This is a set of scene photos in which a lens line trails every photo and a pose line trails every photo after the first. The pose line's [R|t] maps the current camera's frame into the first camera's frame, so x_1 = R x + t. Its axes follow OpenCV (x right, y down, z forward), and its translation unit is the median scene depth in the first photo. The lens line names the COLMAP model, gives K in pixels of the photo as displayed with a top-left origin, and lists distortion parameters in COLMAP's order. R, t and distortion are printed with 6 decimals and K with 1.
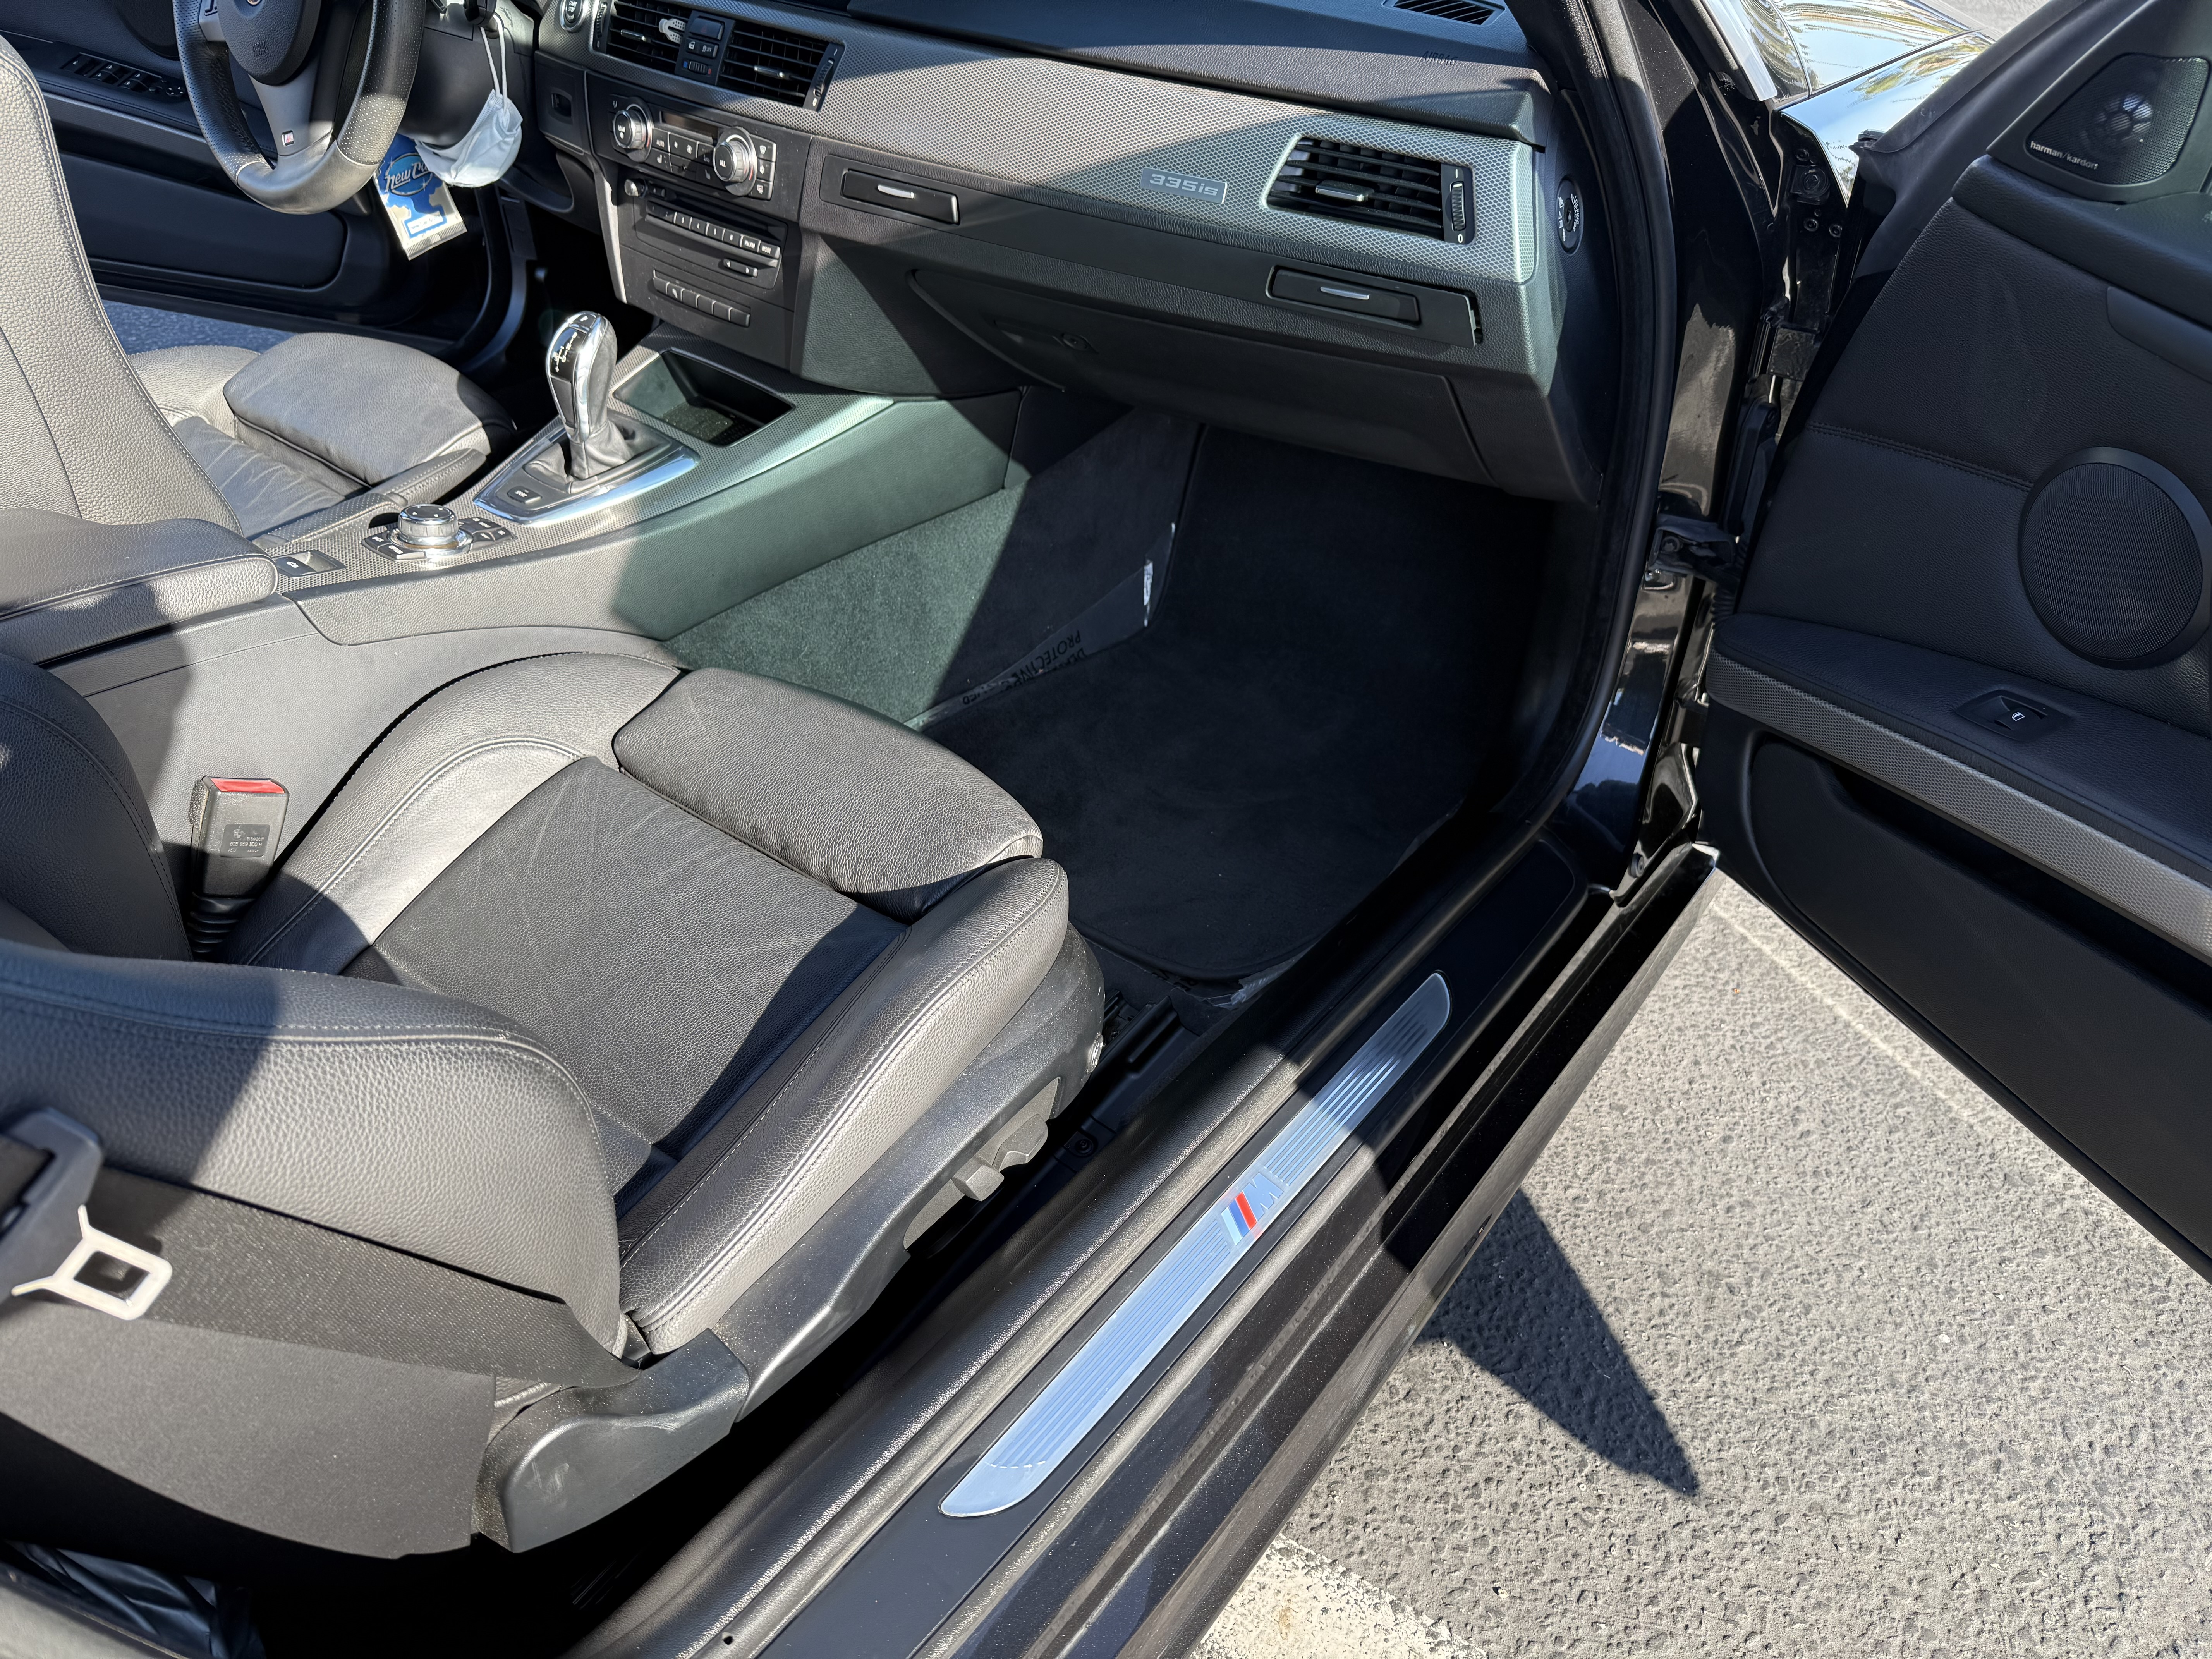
lens RADIAL K [[1574.4, 0, 1104.3], [0, 1574.4, 833.2], [0, 0, 1]] dist [0.047308, -0.067901]
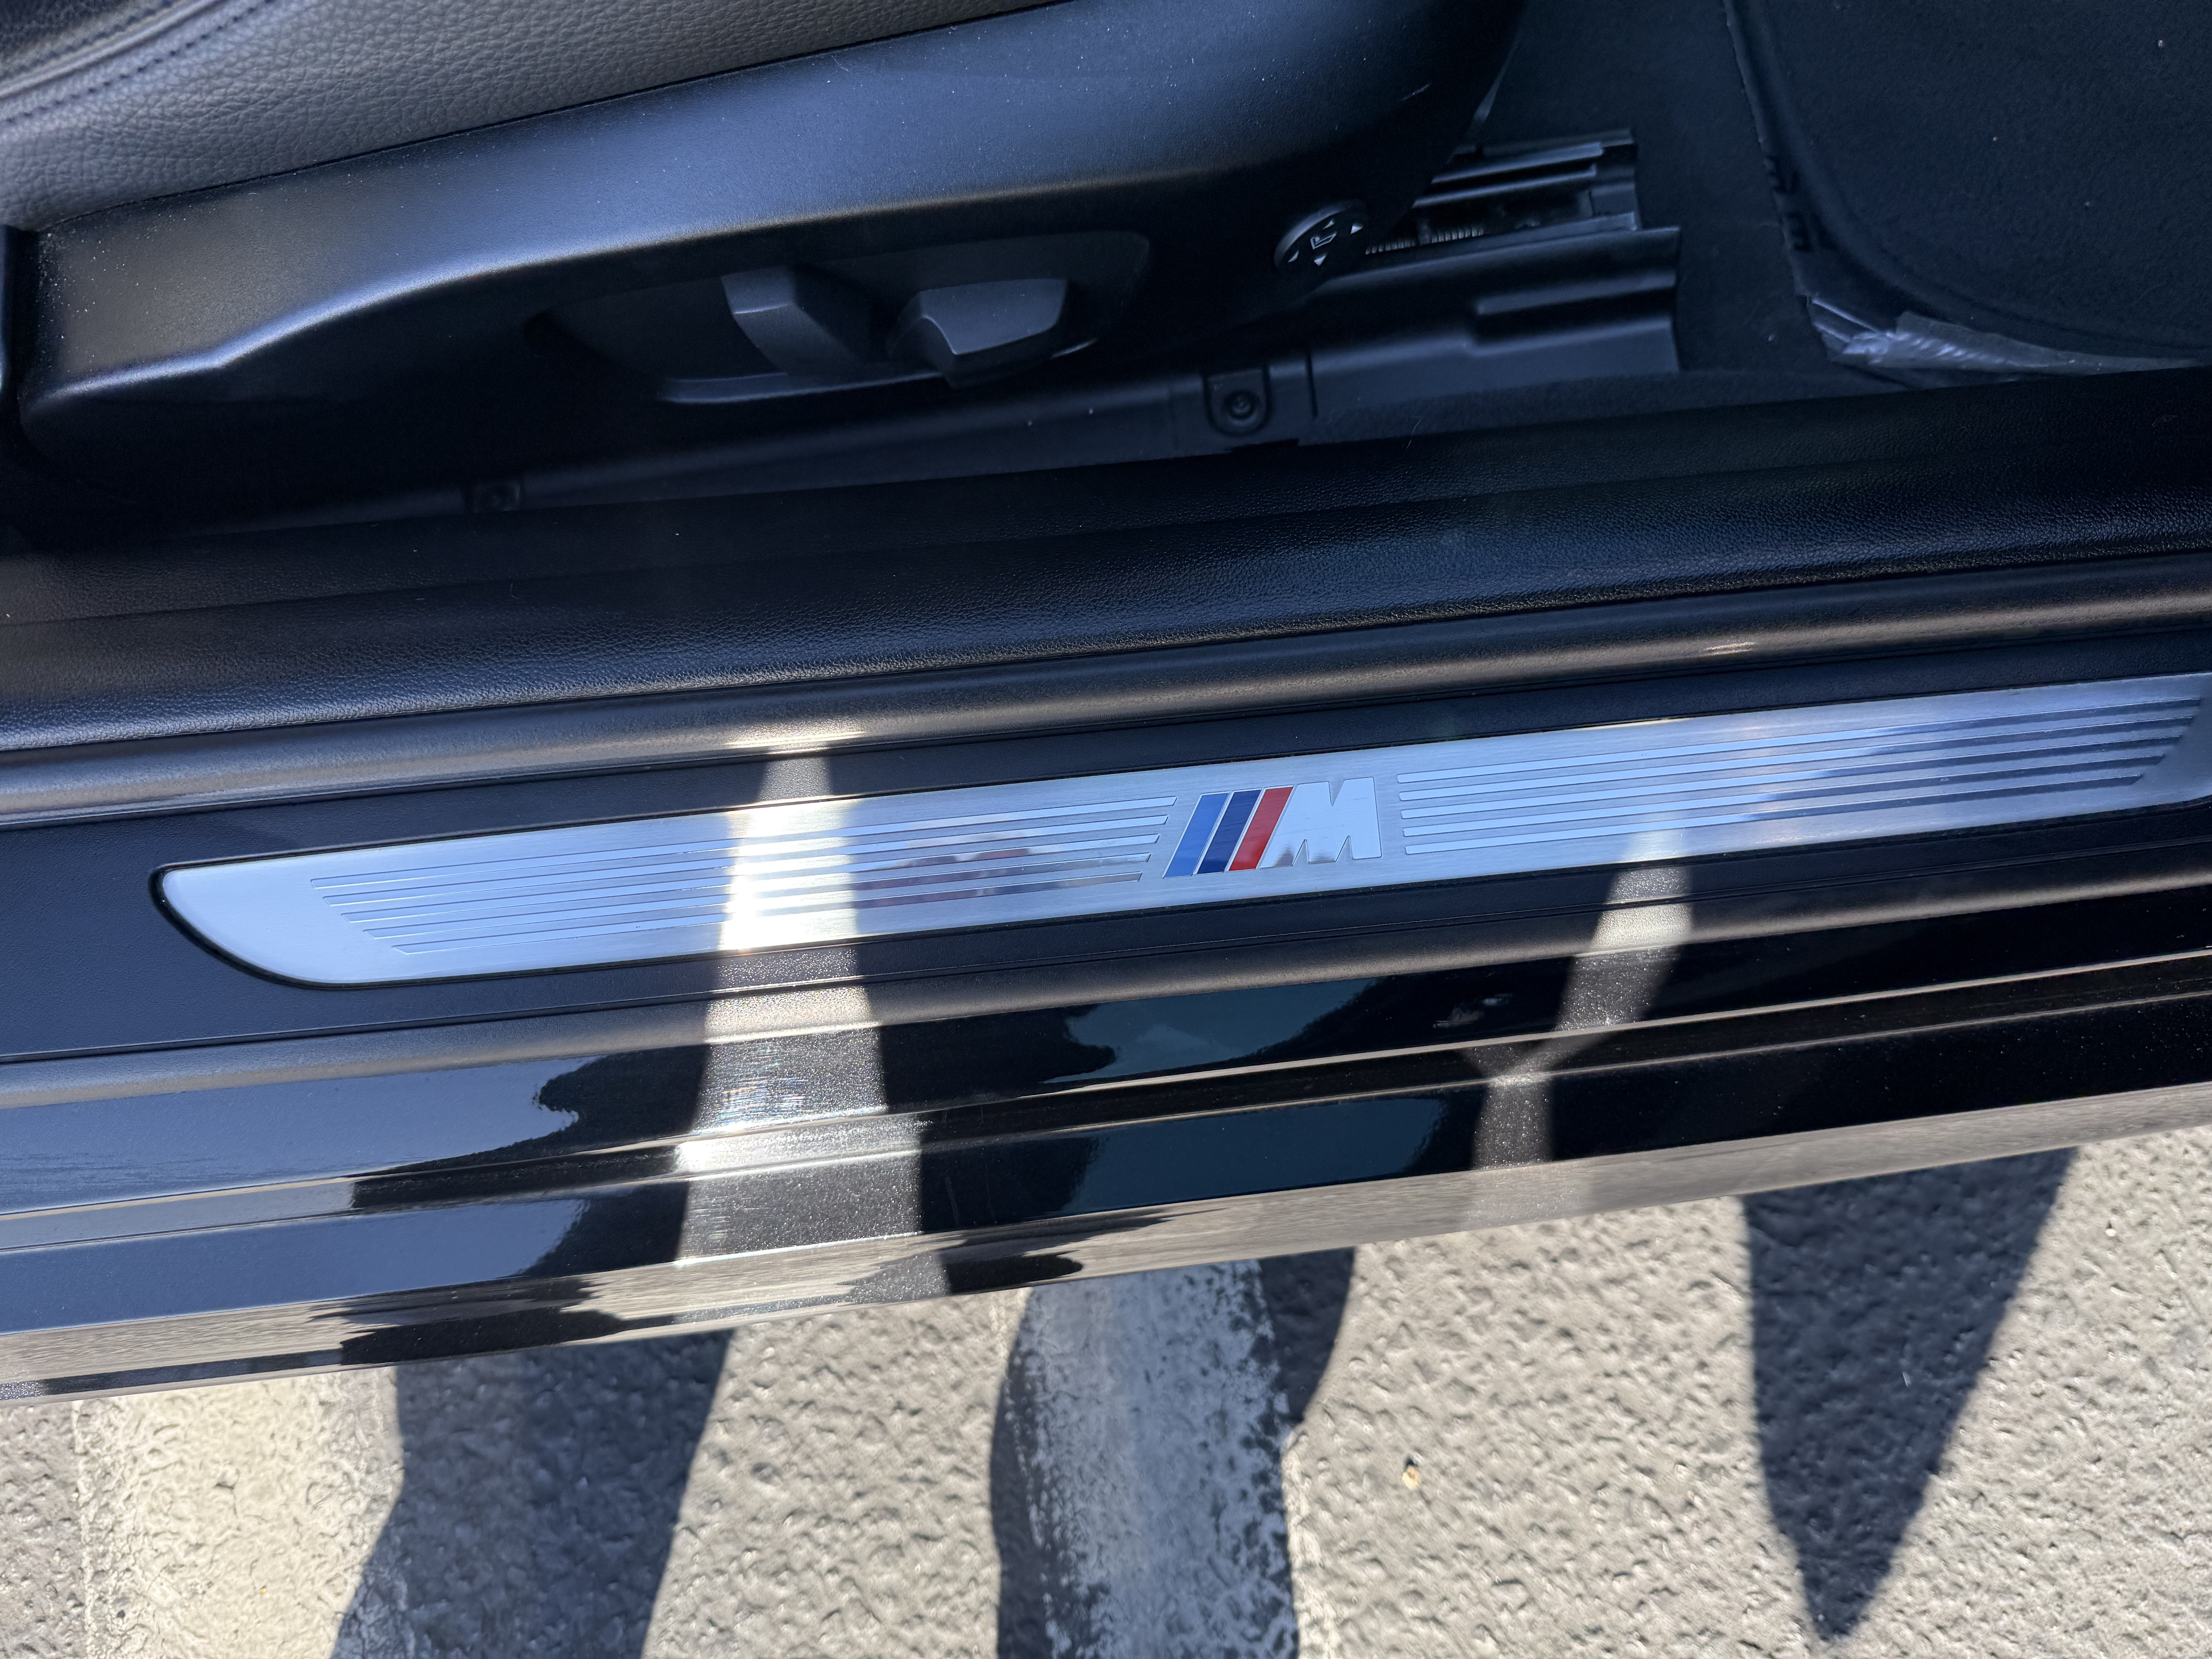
lens RADIAL K [[1574.4, 0, 1114.8], [0, 1574.4, 844.7], [0, 0, 1]] dist [0.047308, -0.067901]
pose [[0.696762, 0.694080, -0.181043, 0.111615], [-0.432592, 0.607929, 0.665798, -0.000971], [0.572178, -0.385585, 0.723835, 0.563367]]
